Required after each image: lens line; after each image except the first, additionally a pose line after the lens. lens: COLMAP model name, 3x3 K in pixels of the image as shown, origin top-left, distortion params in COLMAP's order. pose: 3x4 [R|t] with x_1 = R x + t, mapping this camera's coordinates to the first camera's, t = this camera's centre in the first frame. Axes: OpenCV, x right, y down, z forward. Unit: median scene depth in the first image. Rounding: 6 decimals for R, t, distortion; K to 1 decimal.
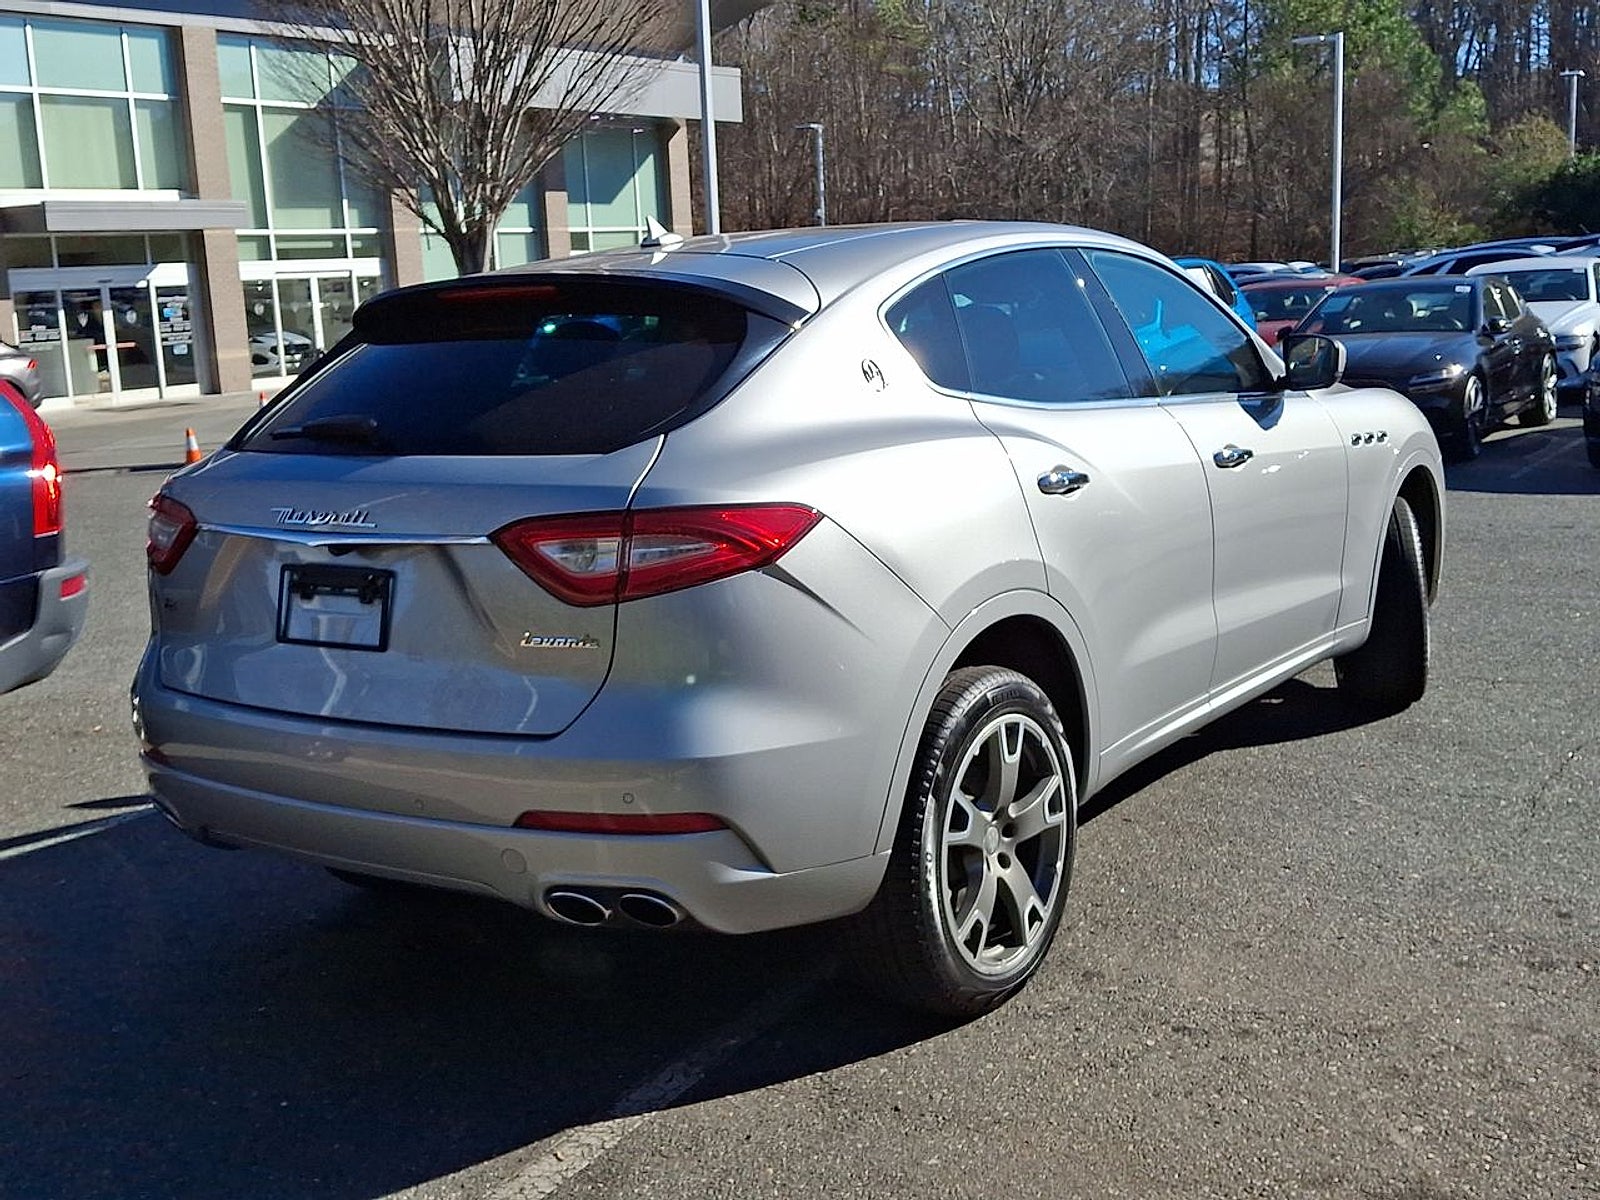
lens RADIAL K [[1711.6, 0, 805.4], [0, 1711.6, 573.5], [0, 0, 1]] dist [0.131001, -0.268098]
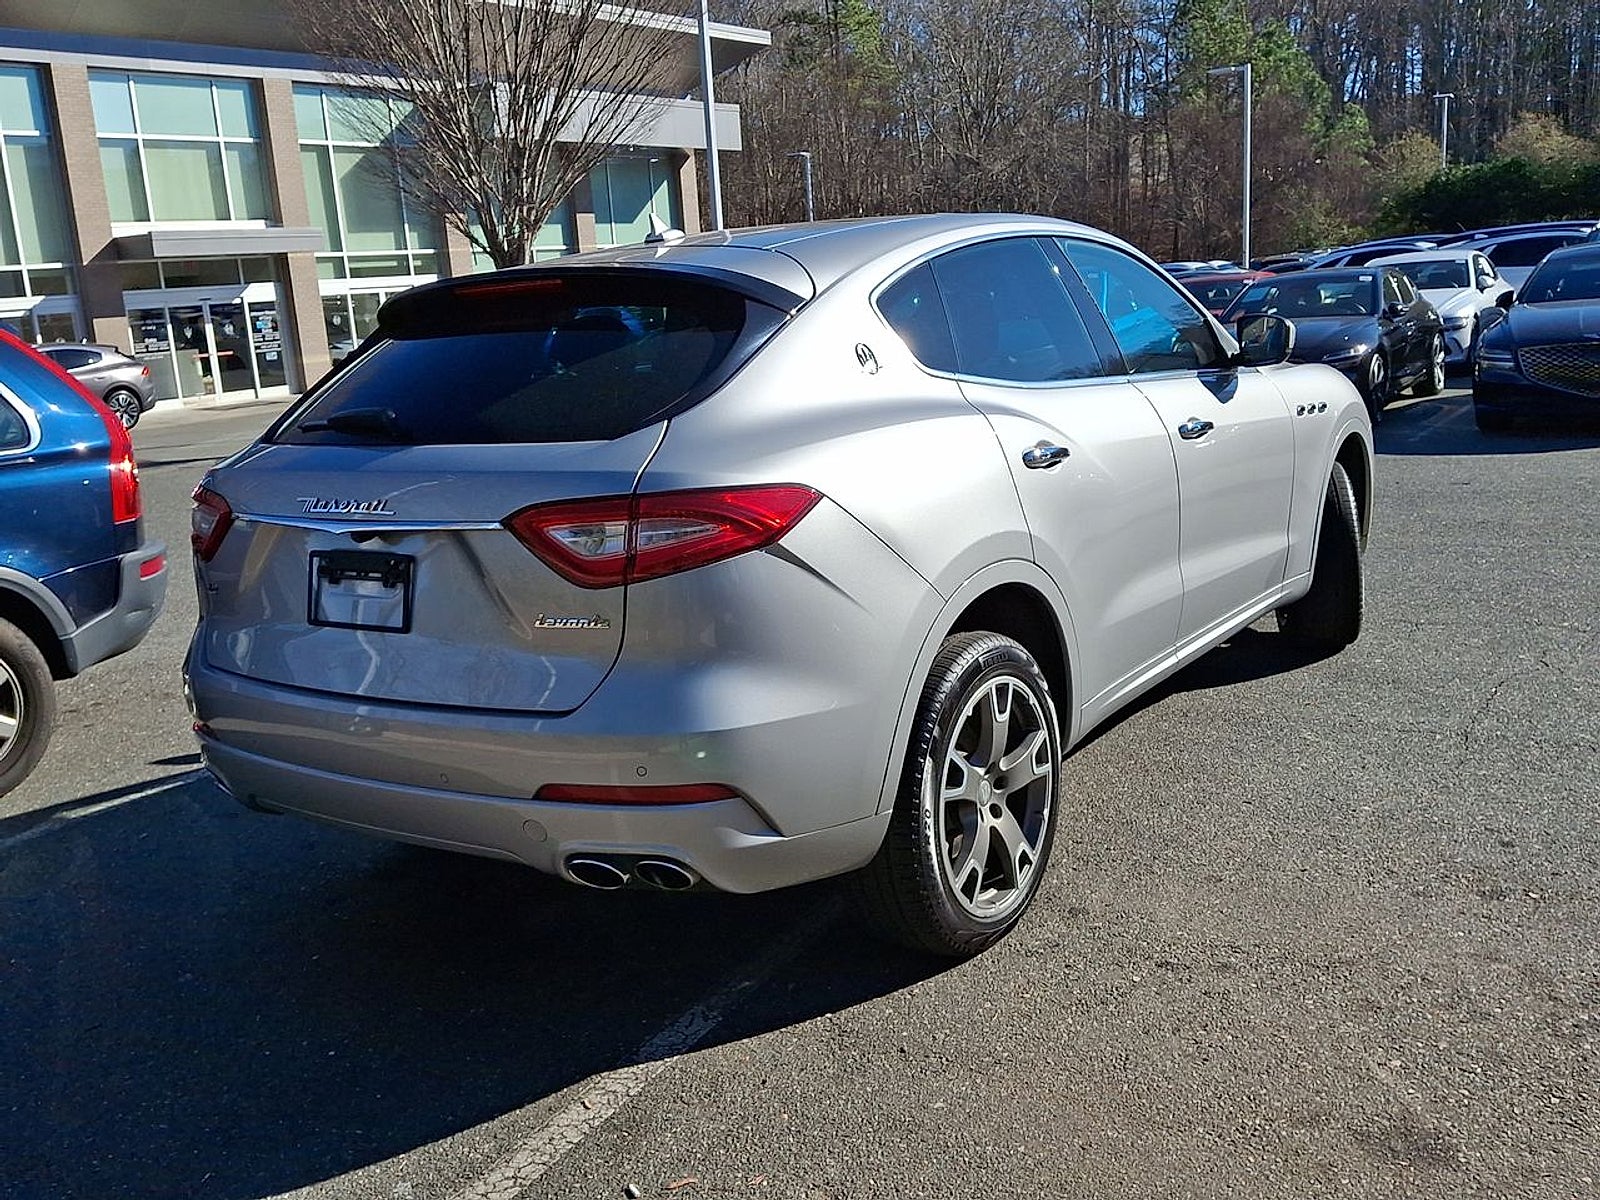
lens RADIAL K [[1423.8, 0, 800.0], [0, 1423.8, 600.0], [0, 0, 1]] dist [0.099650, -0.198724]
pose [[0.999769, -0.021211, -0.003538, -0.000832], [0.021352, 0.998686, 0.046585, -0.006176], [0.002546, -0.046650, 0.998908, 0.075507]]
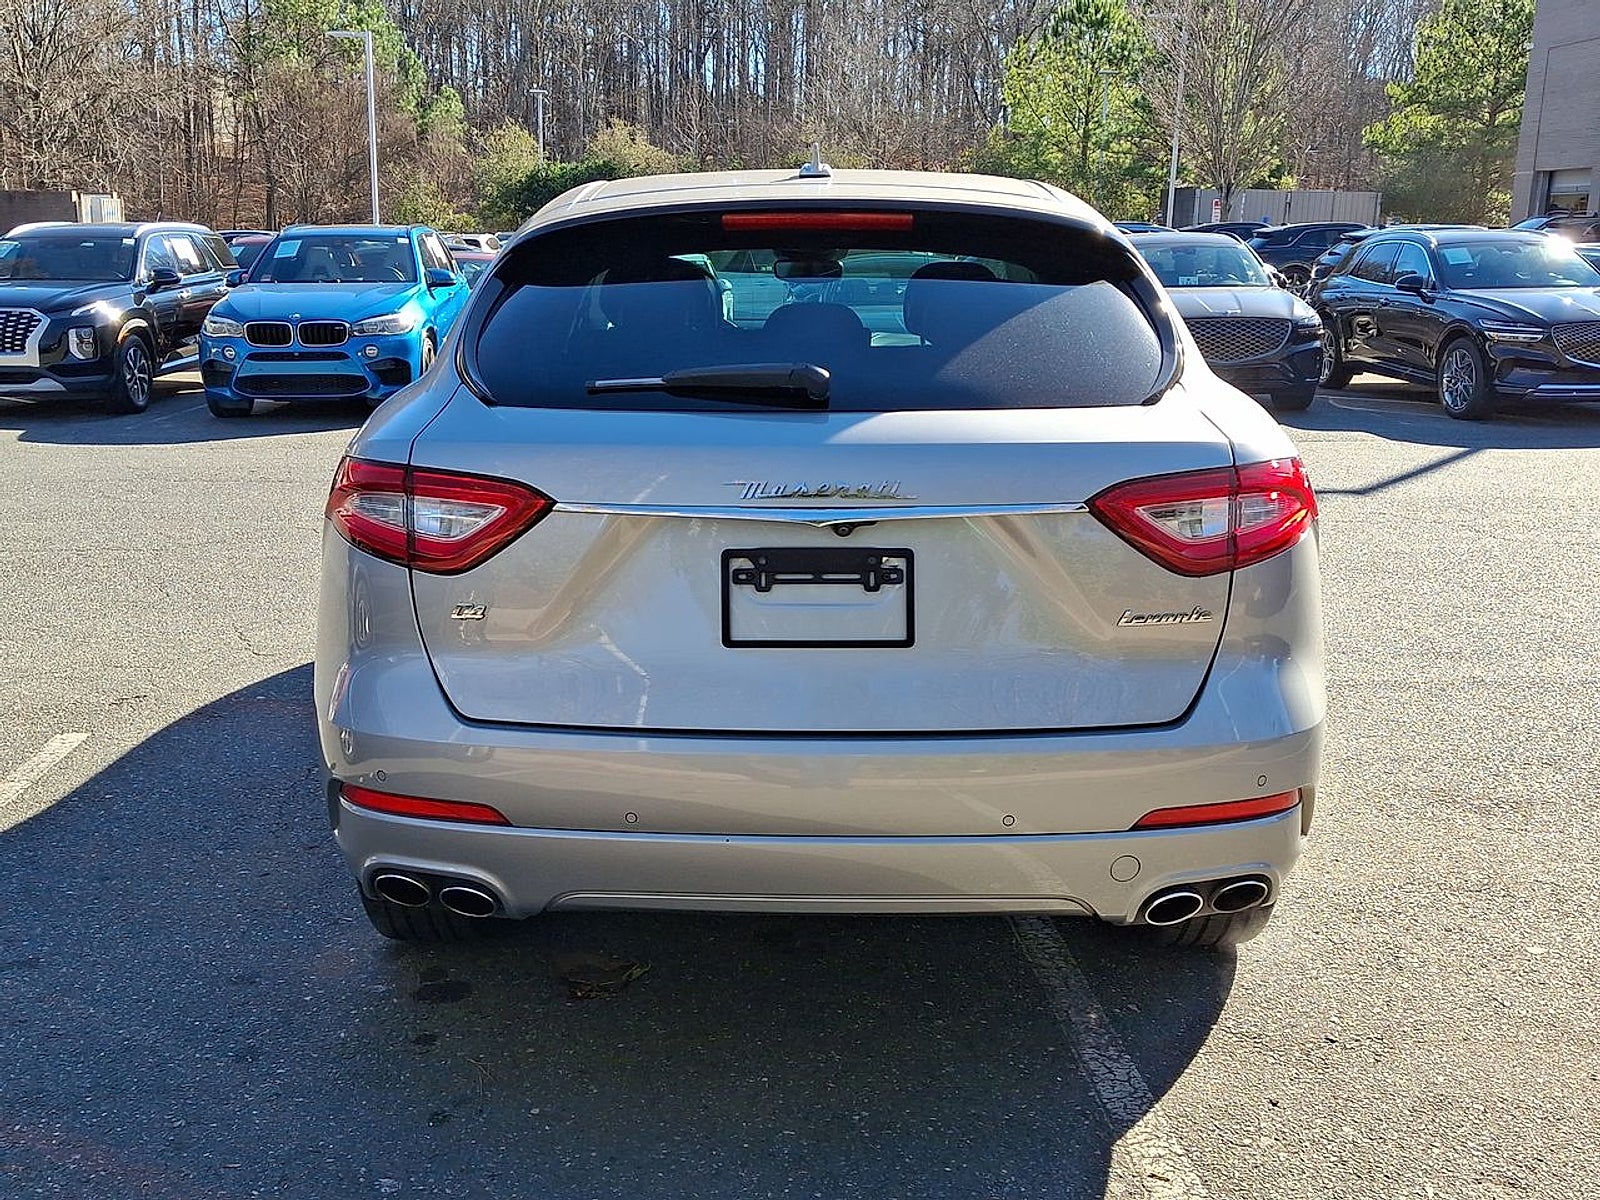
lens RADIAL K [[1522.9, 0, 775.6], [0, 1522.9, 571.4], [0, 0, 1]] dist [0.115788, -0.237786]
pose [[0.832665, -0.062489, 0.550240, -0.418056], [0.042779, 0.997902, 0.048593, -0.017713], [-0.552122, -0.016923, 0.833591, 0.246127]]
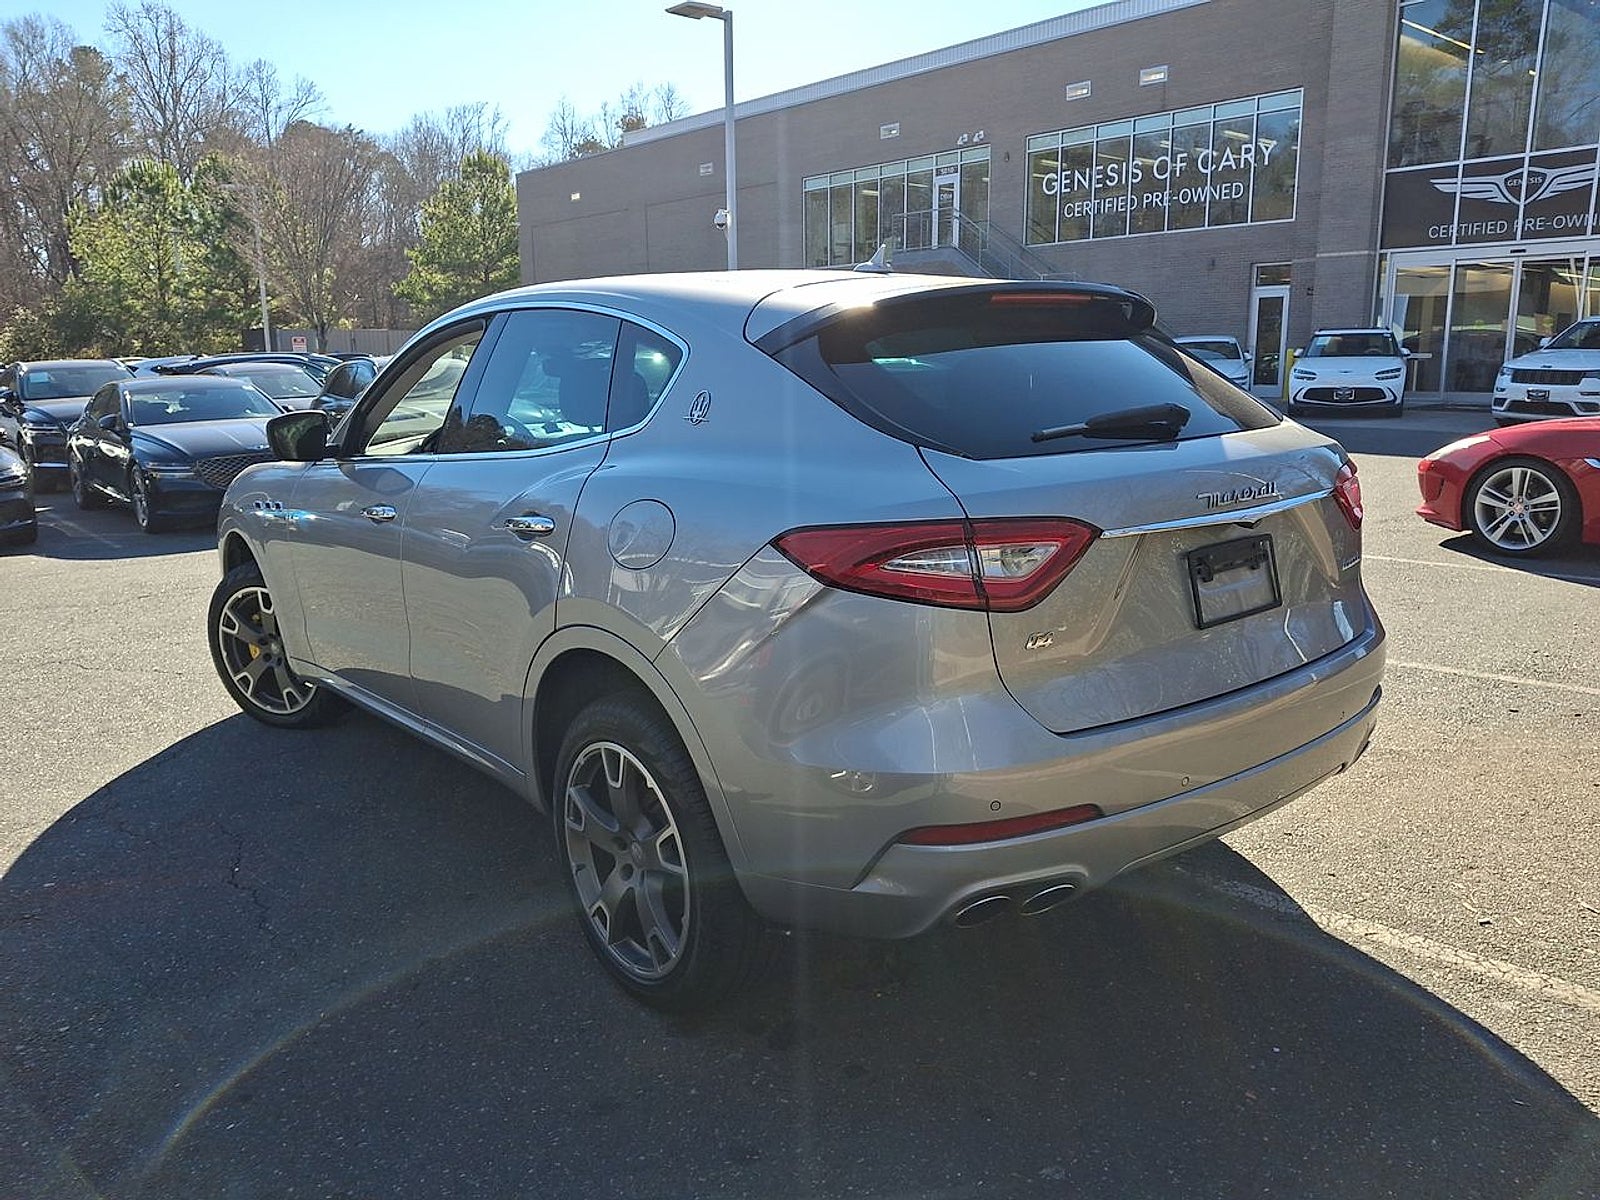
lens RADIAL K [[1207.7, 0, 773.1], [0, 1207.7, 598.8], [0, 0, 1]] dist [-0.008753, -0.005863]
pose [[0.273626, -0.142675, 0.951195, -0.646334], [0.168213, 0.980794, 0.098726, -0.055308], [-0.947013, 0.132990, 0.292371, 0.641510]]
